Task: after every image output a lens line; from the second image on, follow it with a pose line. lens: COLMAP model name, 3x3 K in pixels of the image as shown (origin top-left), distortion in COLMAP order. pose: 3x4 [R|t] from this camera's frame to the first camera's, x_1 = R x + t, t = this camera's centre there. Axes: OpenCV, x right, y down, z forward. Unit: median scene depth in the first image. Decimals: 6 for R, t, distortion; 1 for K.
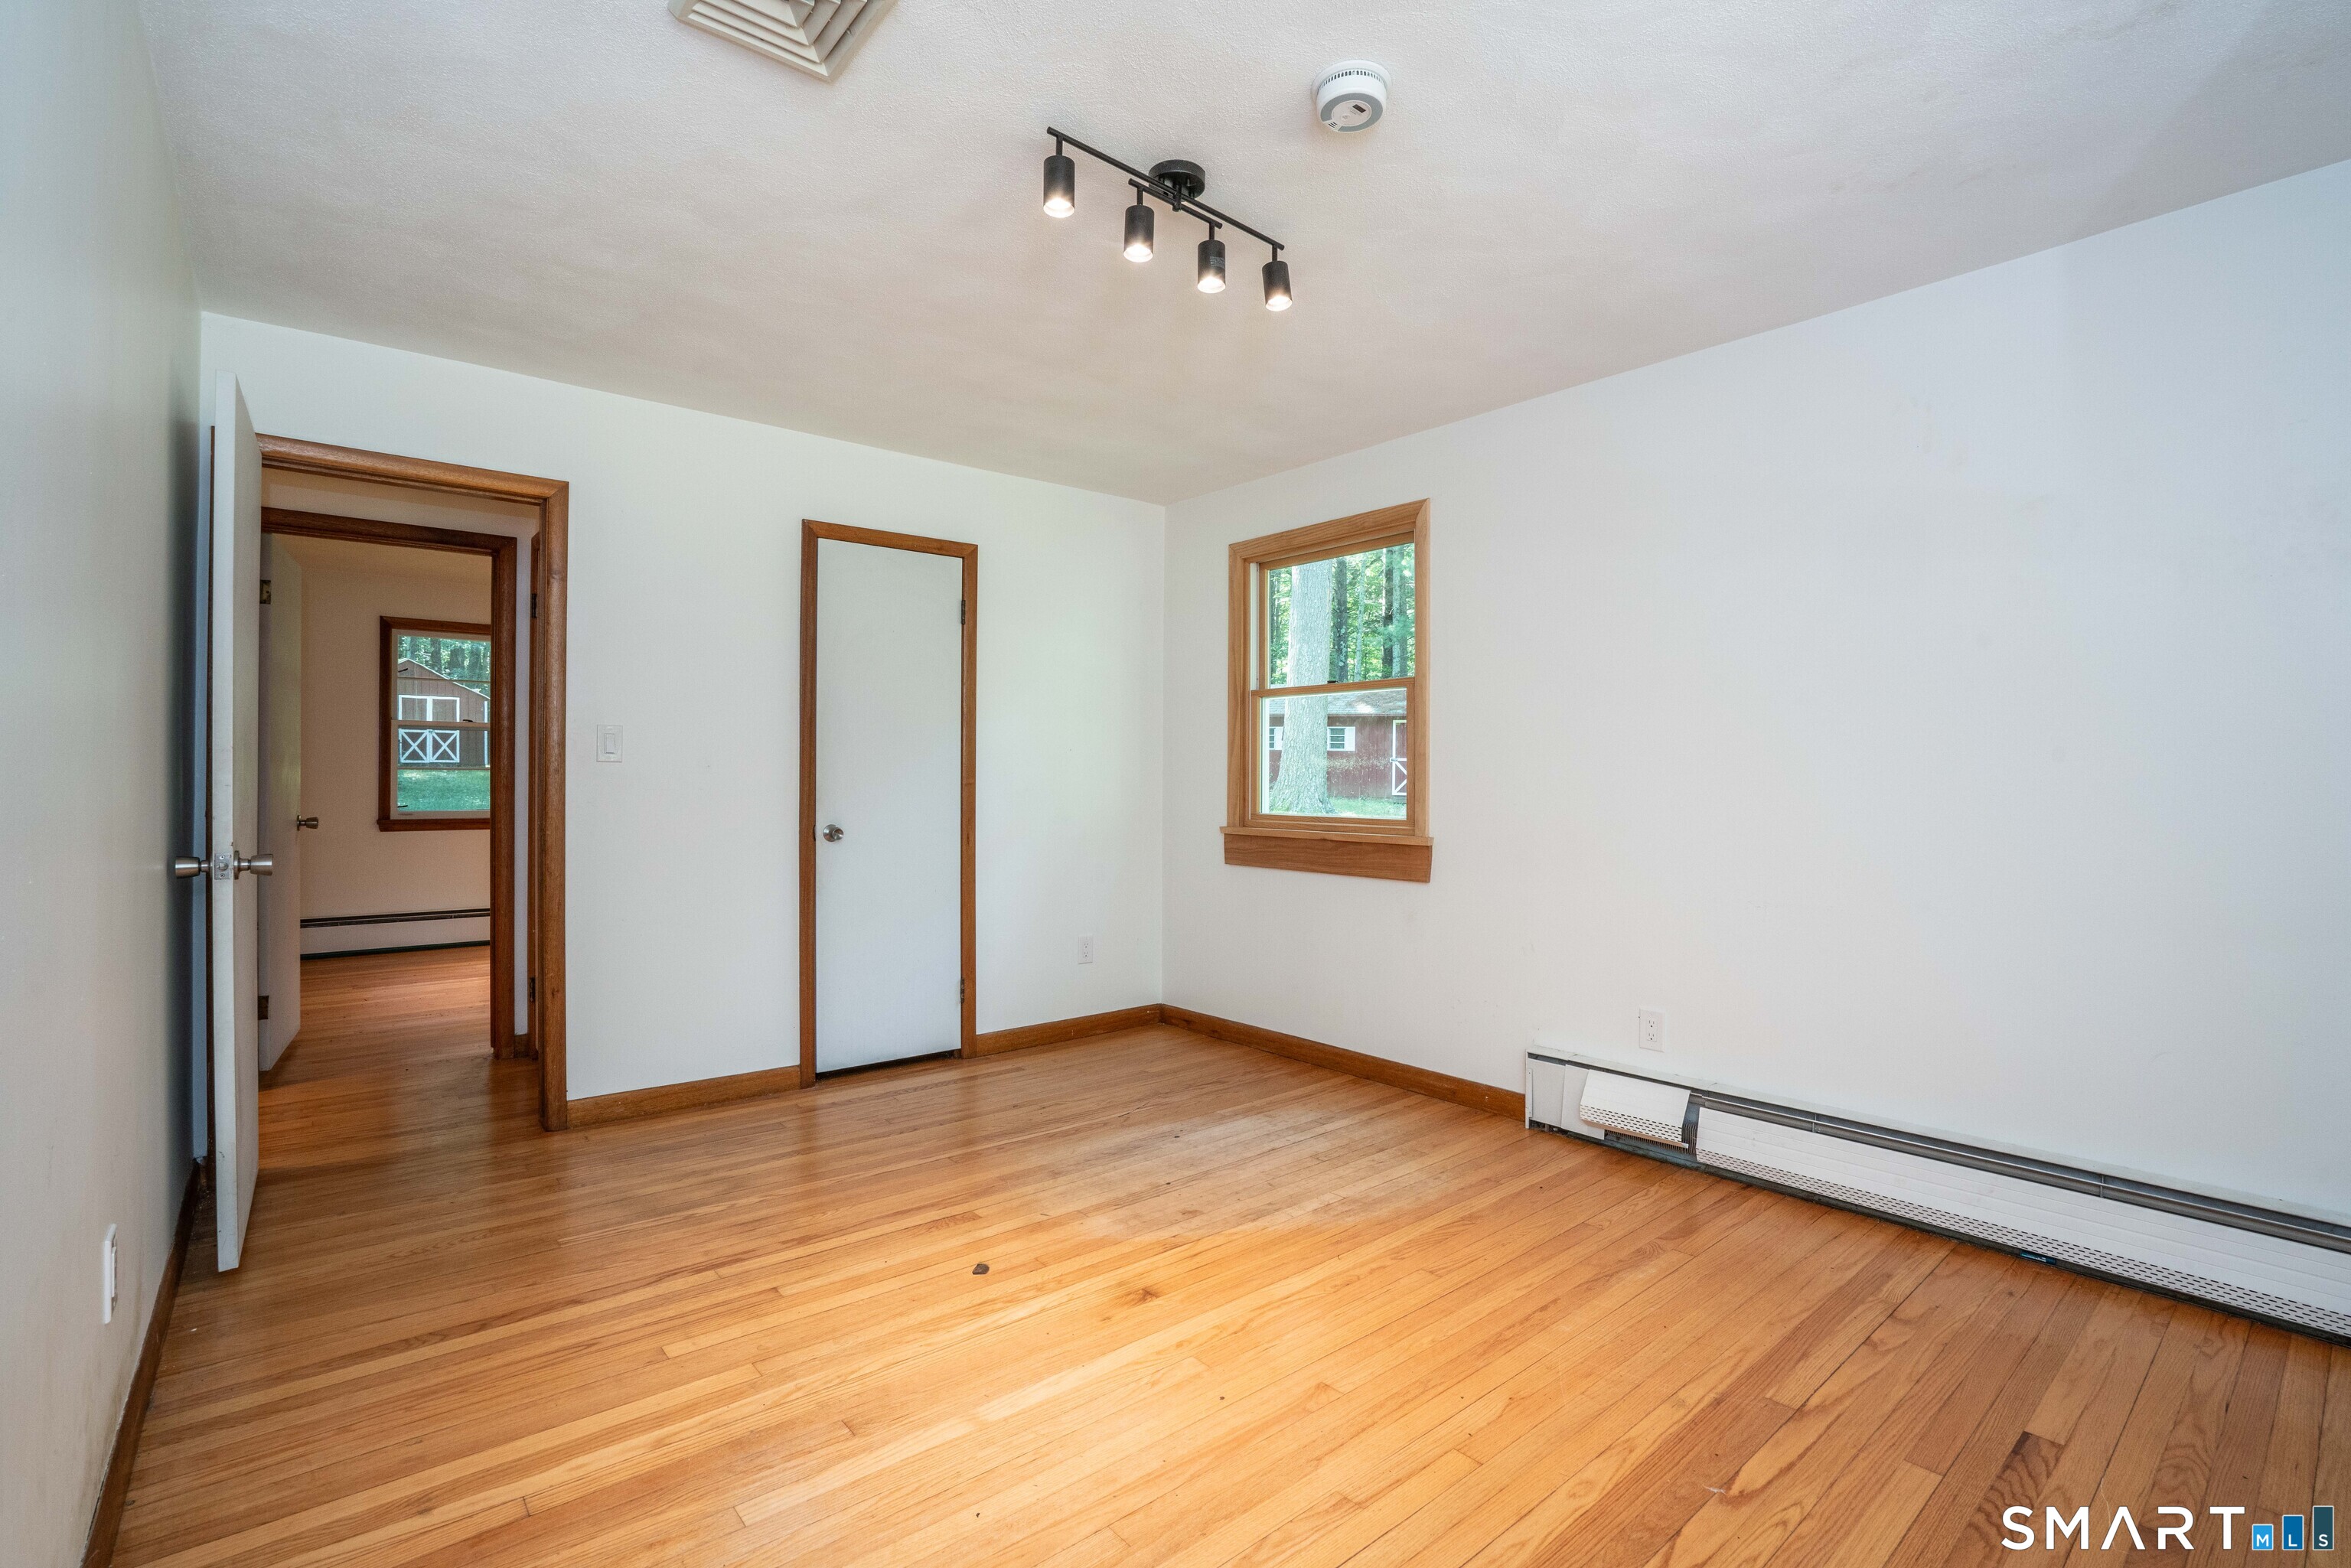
lens RADIAL K [[1076.7, 0, 1172.2], [0, 1076.7, 781.2], [0, 0, 1]] dist [-0.054278, 0.019690]
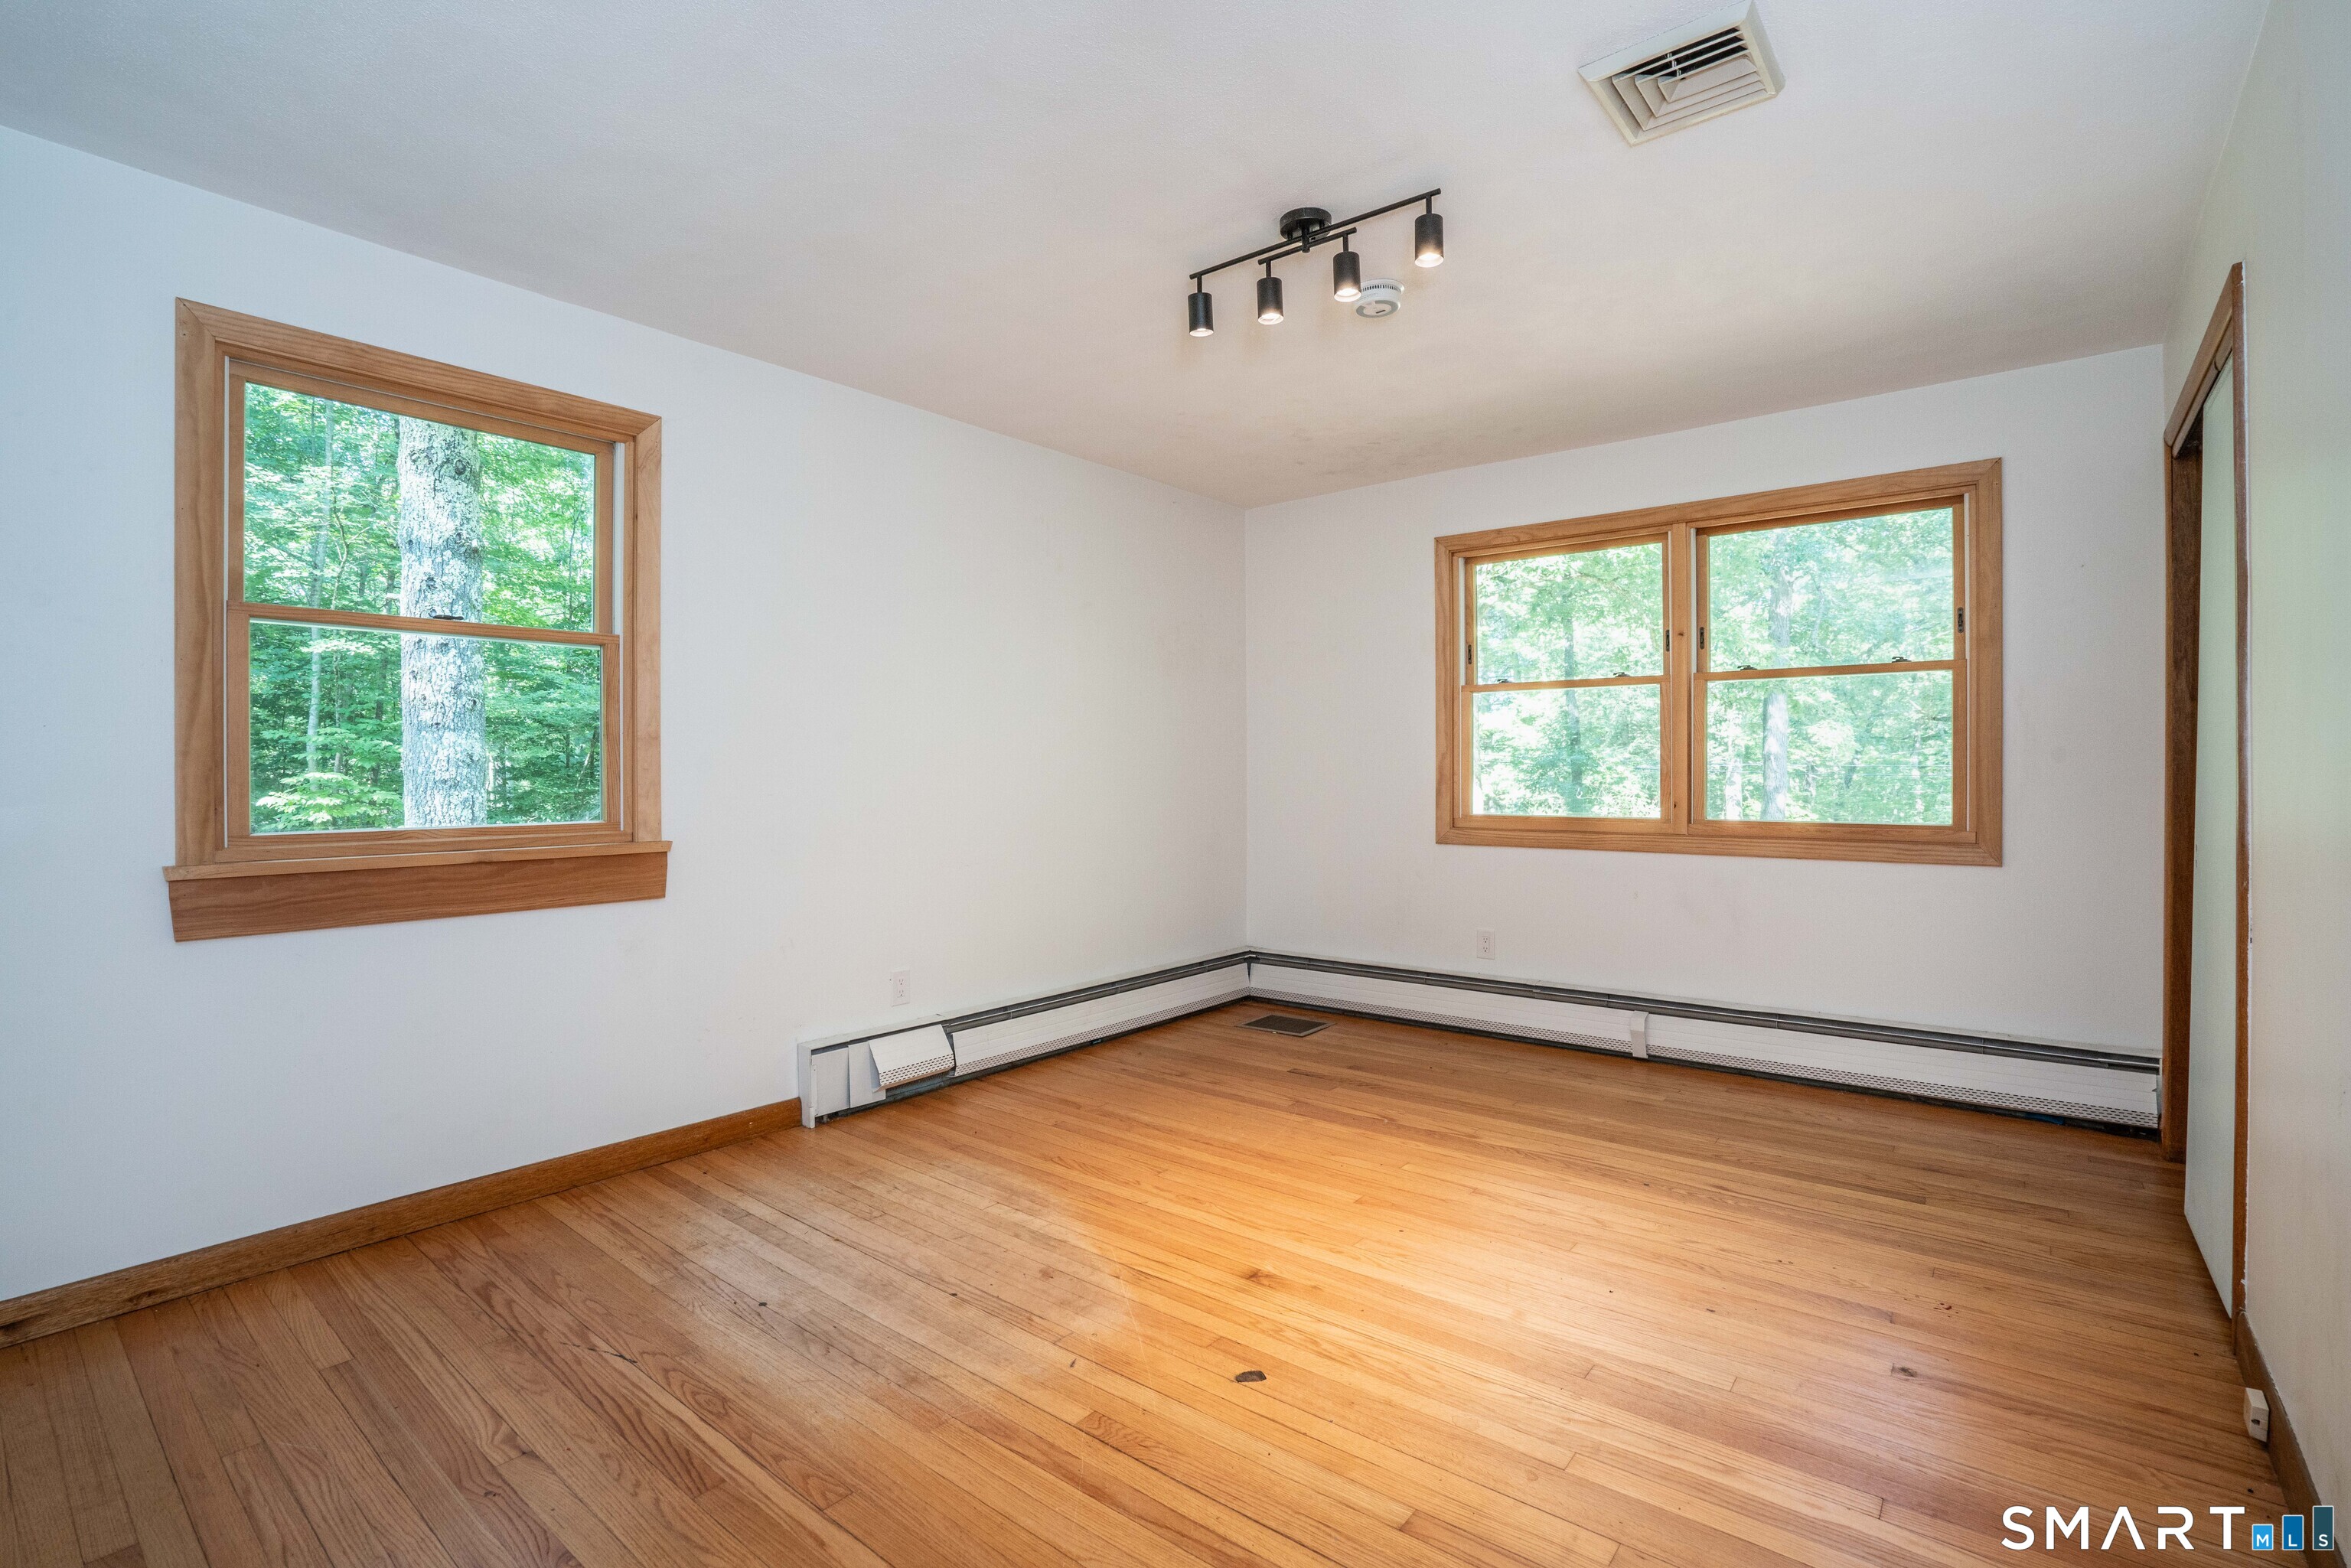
lens RADIAL K [[1076.7, 0, 1172.2], [0, 1076.7, 781.2], [0, 0, 1]] dist [-0.054278, 0.019690]
pose [[-0.191761, -0.011620, 0.981373, -0.811802], [0.003232, 0.999917, 0.012471, -0.001232], [-0.981436, 0.005563, -0.191708, 1.033812]]
